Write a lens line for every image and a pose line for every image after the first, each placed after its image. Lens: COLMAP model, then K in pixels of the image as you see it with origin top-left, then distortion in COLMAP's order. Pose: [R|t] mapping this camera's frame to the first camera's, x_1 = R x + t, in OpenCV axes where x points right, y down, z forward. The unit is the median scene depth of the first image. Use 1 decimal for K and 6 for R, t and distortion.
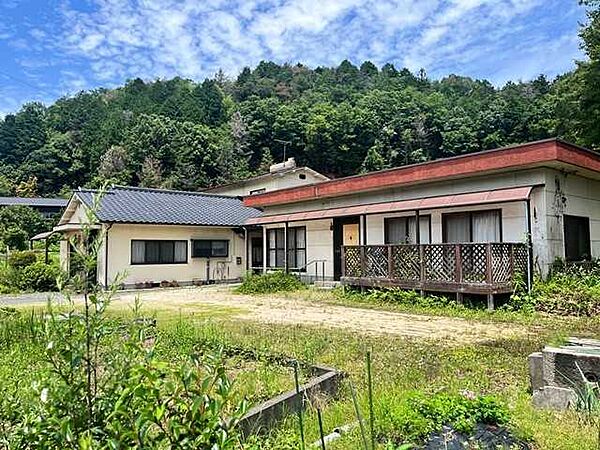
lens RADIAL K [[450.2, 0, 300.0], [0, 450.2, 225.0], [0, 0, 1]] dist [0.058898, -0.102040]
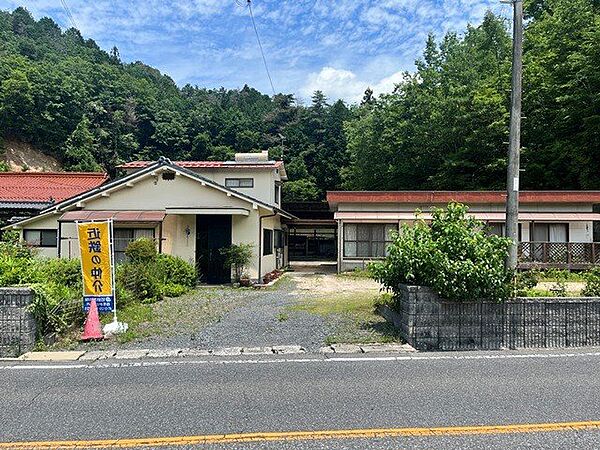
lens RADIAL K [[452.2, 0, 300.0], [0, 452.2, 225.0], [0, 0, 1]] dist [0.071286, -0.093210]
pose [[0.698430, 0.038861, 0.714623, -0.182731], [-0.057892, 0.998320, 0.002292, 0.003349], [-0.713333, -0.042972, 0.699506, 0.055122]]
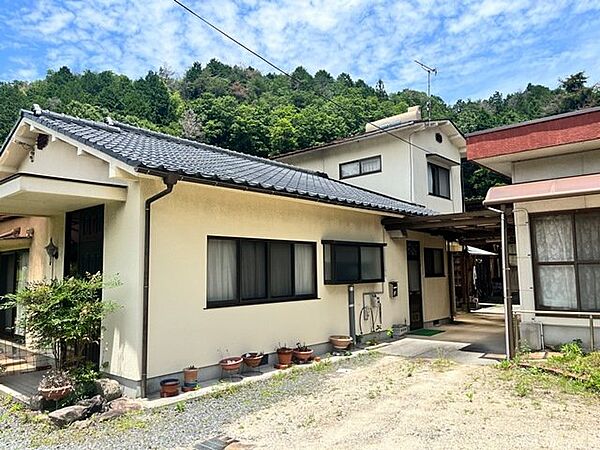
lens RADIAL K [[452.2, 0, 300.0], [0, 452.2, 225.0], [0, 0, 1]] dist [0.071286, -0.093210]
pose [[0.987370, 0.011577, 0.158005, -0.066288], [-0.004807, 0.999057, -0.043158, 0.007229], [-0.158356, 0.041853, 0.986495, 0.119054]]
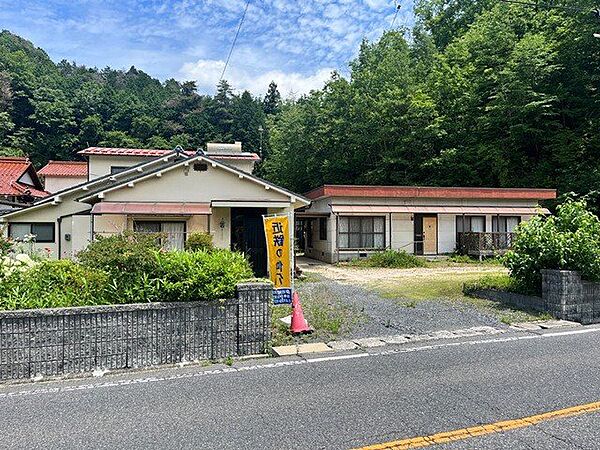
lens RADIAL K [[452.2, 0, 300.0], [0, 452.2, 225.0], [0, 0, 1]] dist [0.071286, -0.093210]
pose [[0.488506, 0.023728, 0.872238, -0.219783], [-0.057619, 0.998326, 0.005111, 0.006189], [-0.870656, -0.052754, 0.489055, 0.096642]]
